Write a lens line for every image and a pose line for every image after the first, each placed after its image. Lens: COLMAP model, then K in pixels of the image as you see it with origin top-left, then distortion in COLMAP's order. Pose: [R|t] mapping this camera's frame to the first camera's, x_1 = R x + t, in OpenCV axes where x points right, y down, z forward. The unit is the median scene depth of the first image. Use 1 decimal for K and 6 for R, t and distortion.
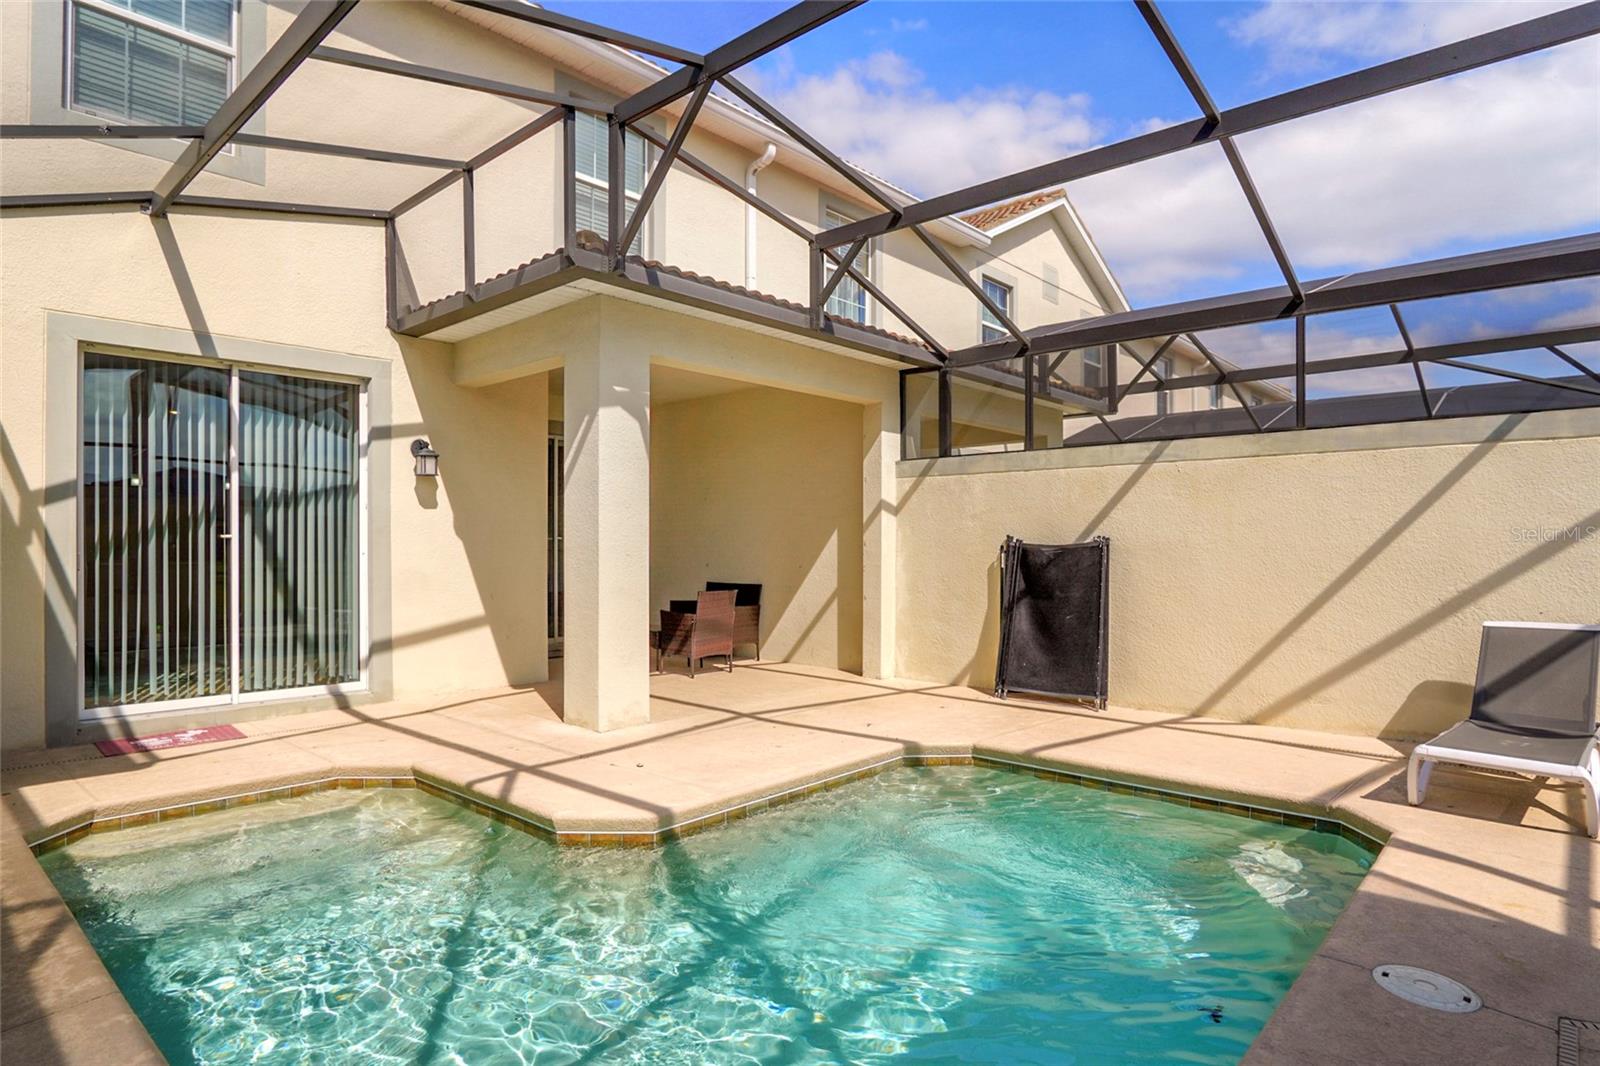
lens RADIAL K [[878.4, 0, 791.9], [0, 878.4, 543.1], [0, 0, 1]] dist [-0.024230, 0.004350]
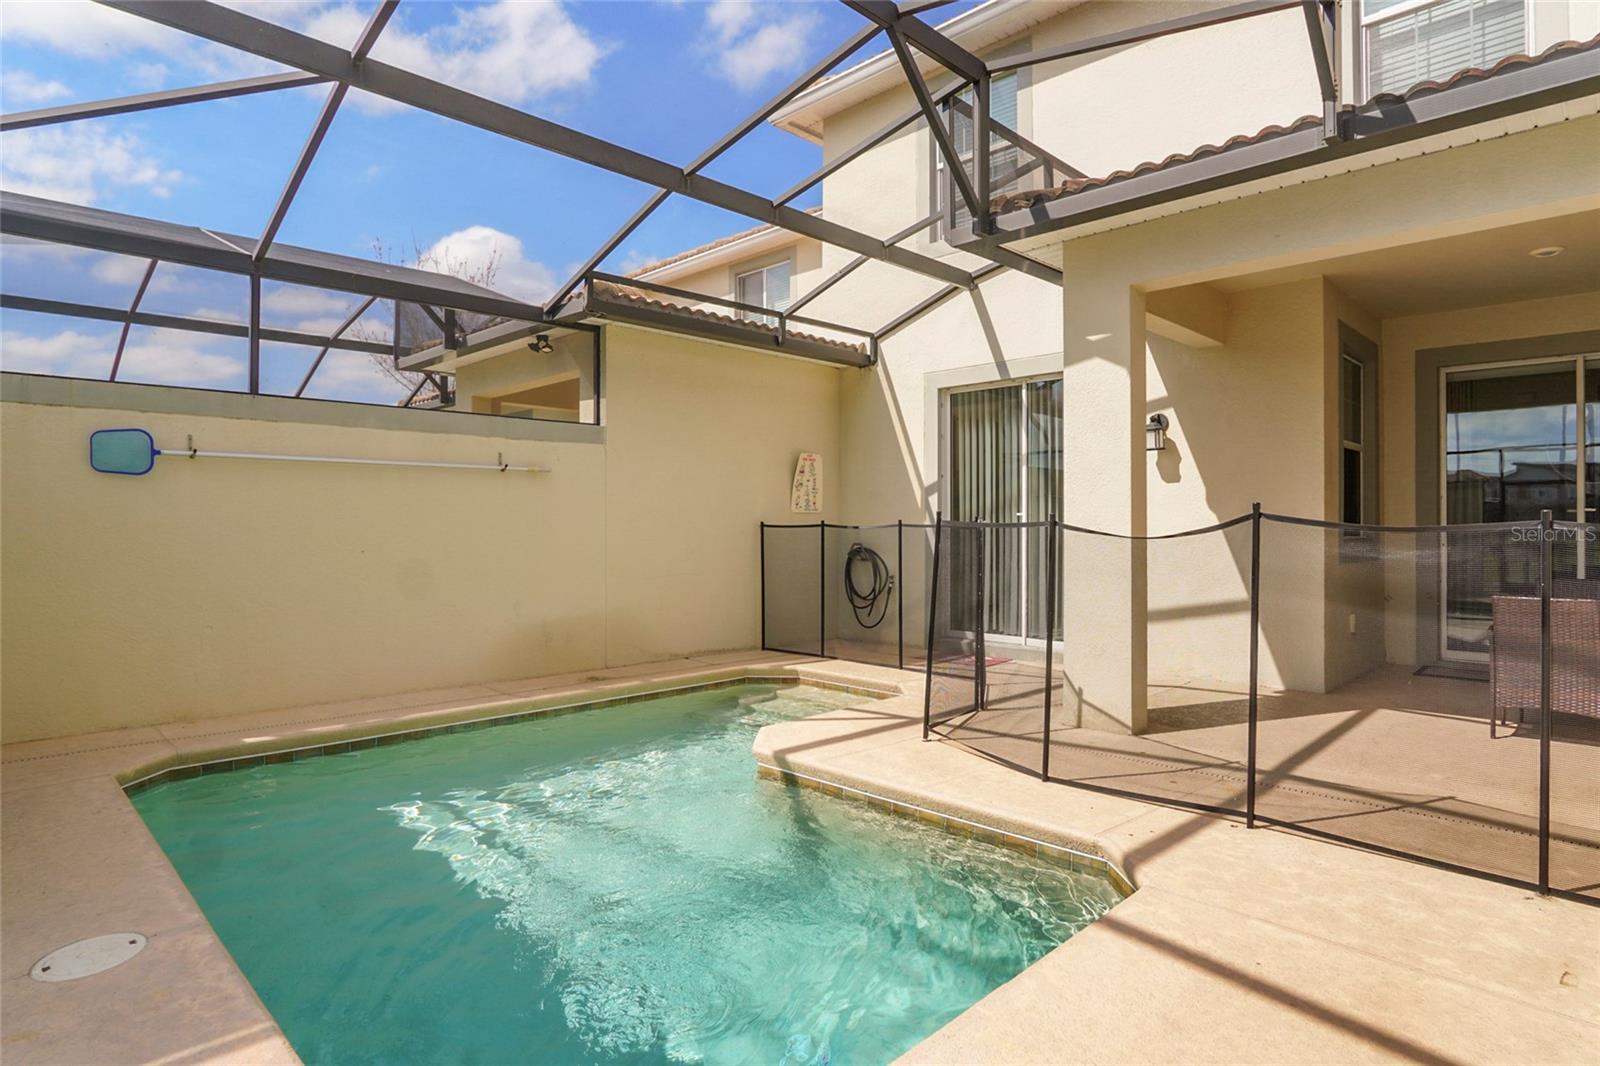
lens RADIAL K [[878.4, 0, 800.6], [0, 878.4, 532.5], [0, 0, 1]] dist [-0.024230, 0.004350]
pose [[-0.035627, 0.006985, -0.999341, 0.706429], [0.003436, 0.999971, 0.006867, 0.009150], [0.999359, -0.003189, -0.035650, 0.768620]]
